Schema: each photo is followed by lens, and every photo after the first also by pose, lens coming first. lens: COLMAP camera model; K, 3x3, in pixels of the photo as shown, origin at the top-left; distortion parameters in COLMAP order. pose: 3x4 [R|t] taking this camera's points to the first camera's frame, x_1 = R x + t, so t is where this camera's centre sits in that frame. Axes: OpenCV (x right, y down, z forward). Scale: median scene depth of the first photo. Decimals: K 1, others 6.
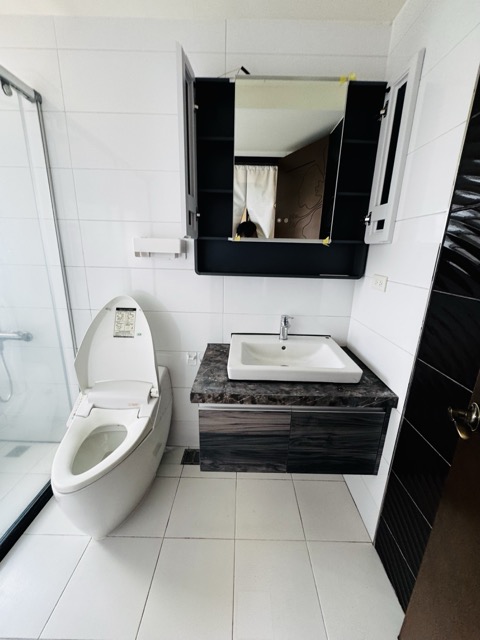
lens RADIAL K [[257.9, 0, 239.8], [0, 257.9, 320.5], [0, 0, 1]] dist [-0.004726, 0.000281]
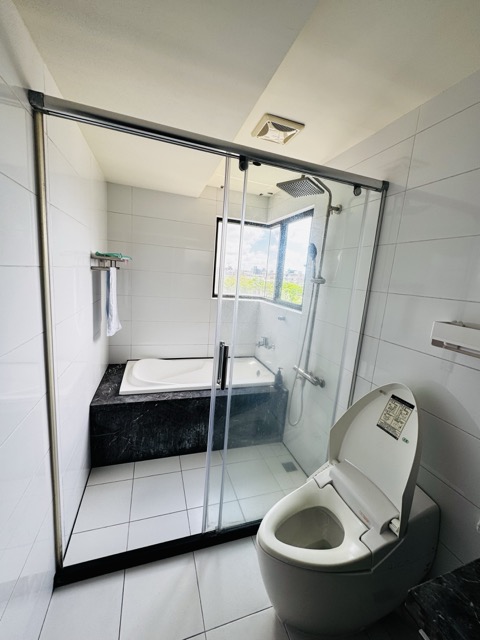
lens RADIAL K [[257.9, 0, 240.0], [0, 257.9, 318.9], [0, 0, 1]] dist [-0.004726, 0.000281]
pose [[0.334992, 0.159386, -0.928642, 0.102439], [-0.312671, 0.948544, 0.050011, -0.179516], [0.888829, 0.273606, 0.367590, 0.186027]]
